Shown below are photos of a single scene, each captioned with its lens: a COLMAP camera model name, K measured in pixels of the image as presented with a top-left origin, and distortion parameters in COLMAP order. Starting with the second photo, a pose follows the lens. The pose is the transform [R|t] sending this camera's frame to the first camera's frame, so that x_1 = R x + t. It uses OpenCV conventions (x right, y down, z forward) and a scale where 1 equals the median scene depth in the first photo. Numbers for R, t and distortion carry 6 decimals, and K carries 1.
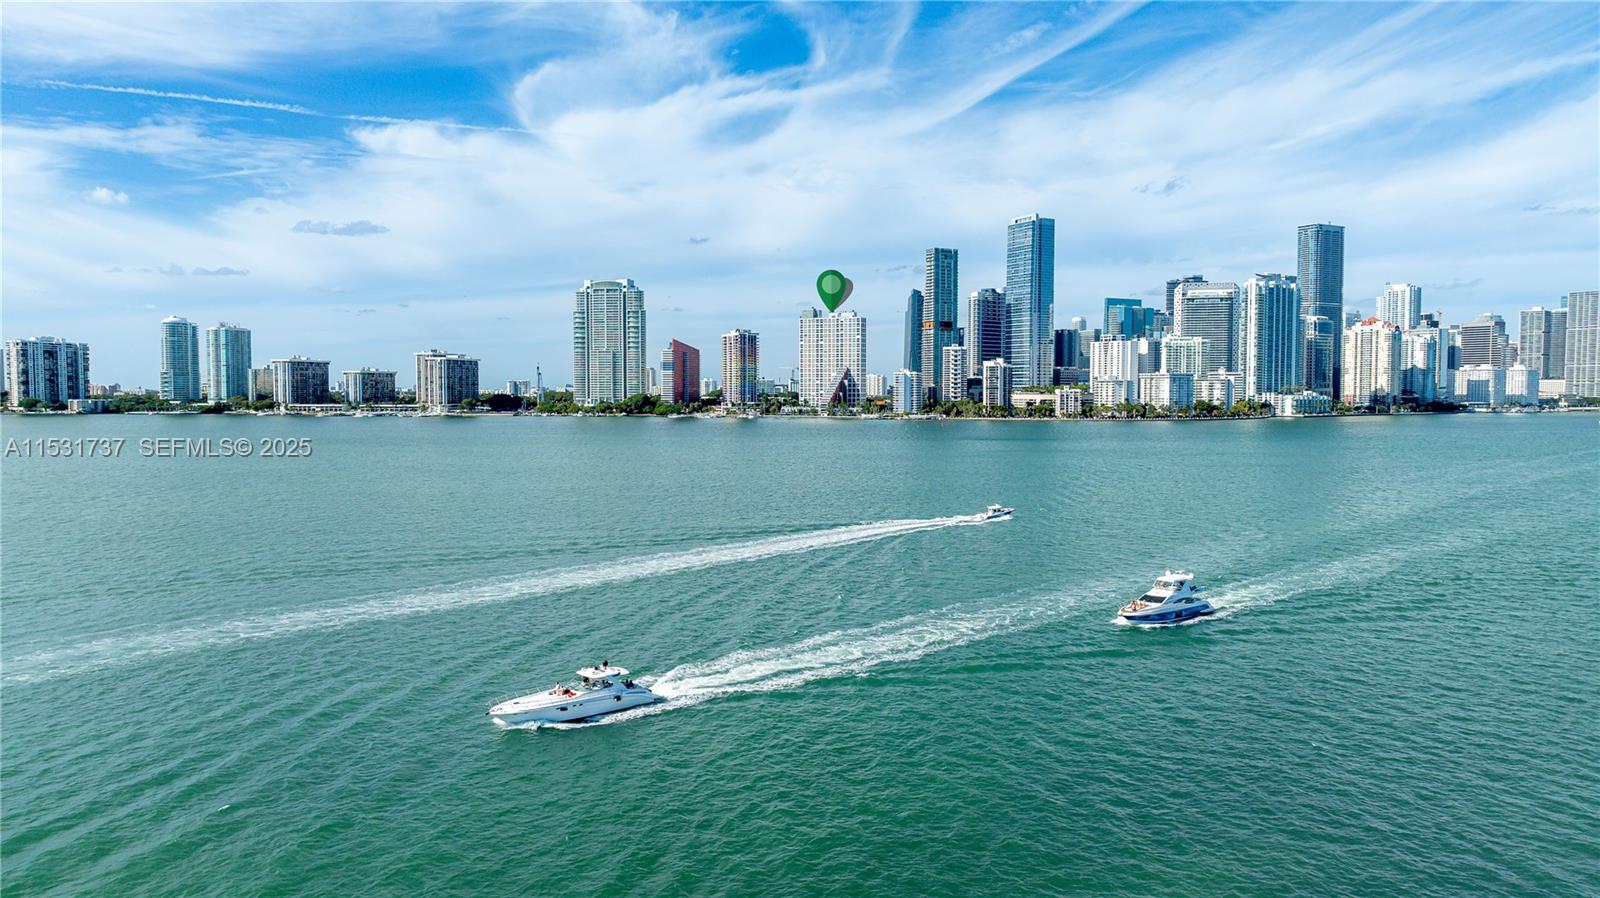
lens RADIAL K [[1246.0, 0, 800.7], [0, 1246.0, 445.9], [0, 0, 1]] dist [-0.013119, -0.001037]
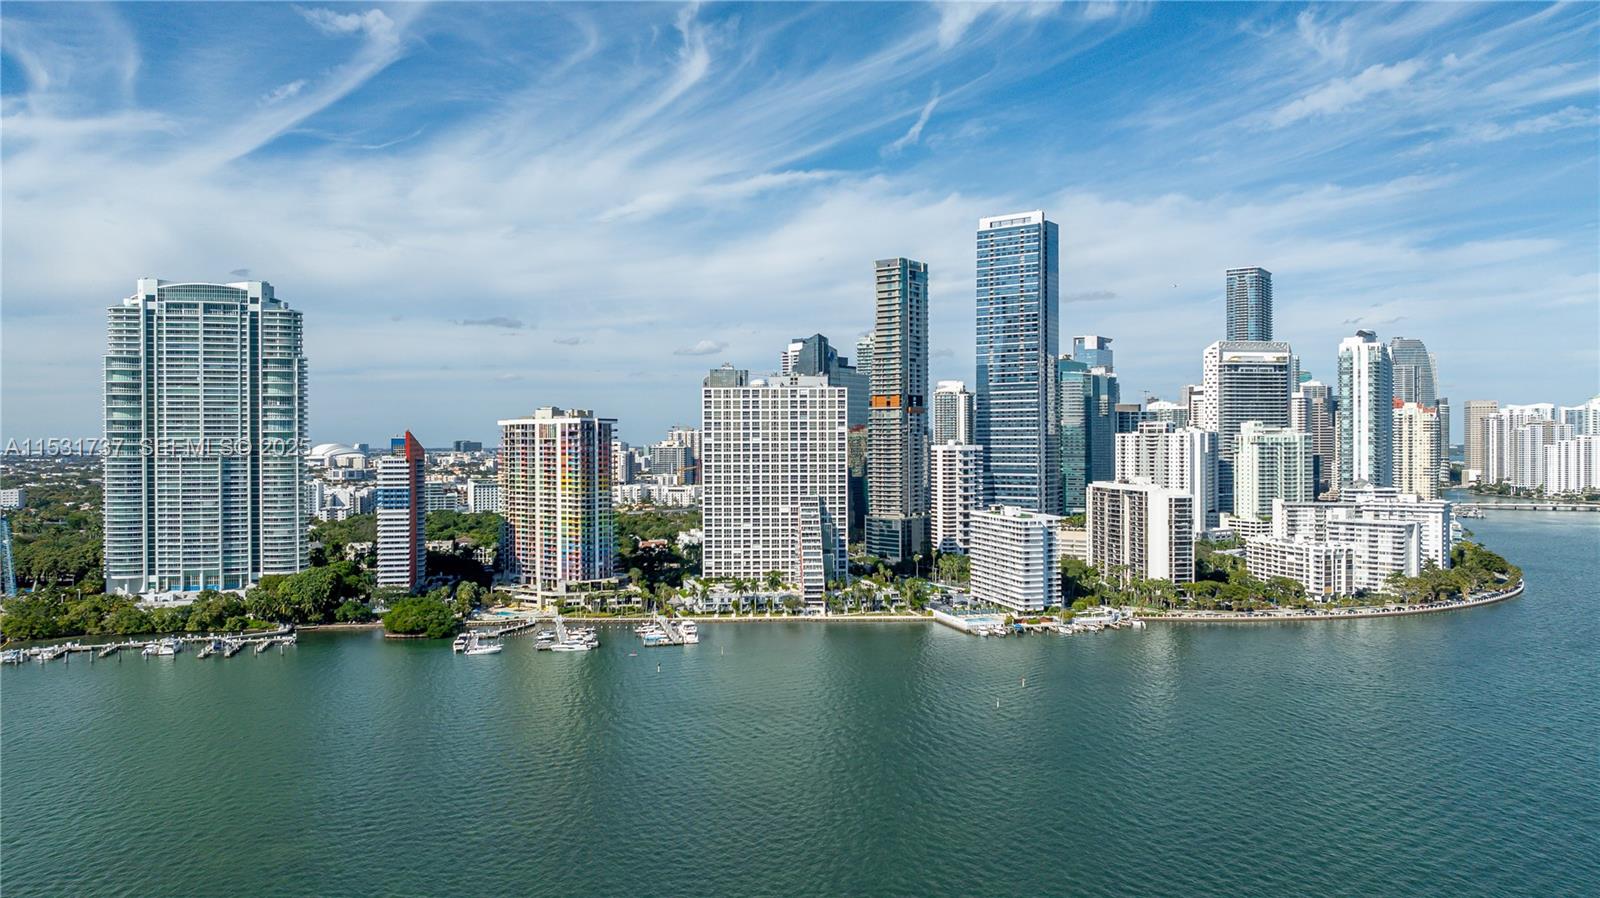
lens RADIAL K [[1246.0, 0, 799.2], [0, 1246.0, 447.0], [0, 0, 1]] dist [-0.013119, -0.001037]
pose [[0.841338, -0.008559, 0.540442, -0.211691], [0.038420, 0.998293, -0.043999, -0.054438], [-0.539143, 0.057782, 0.840230, 0.560667]]
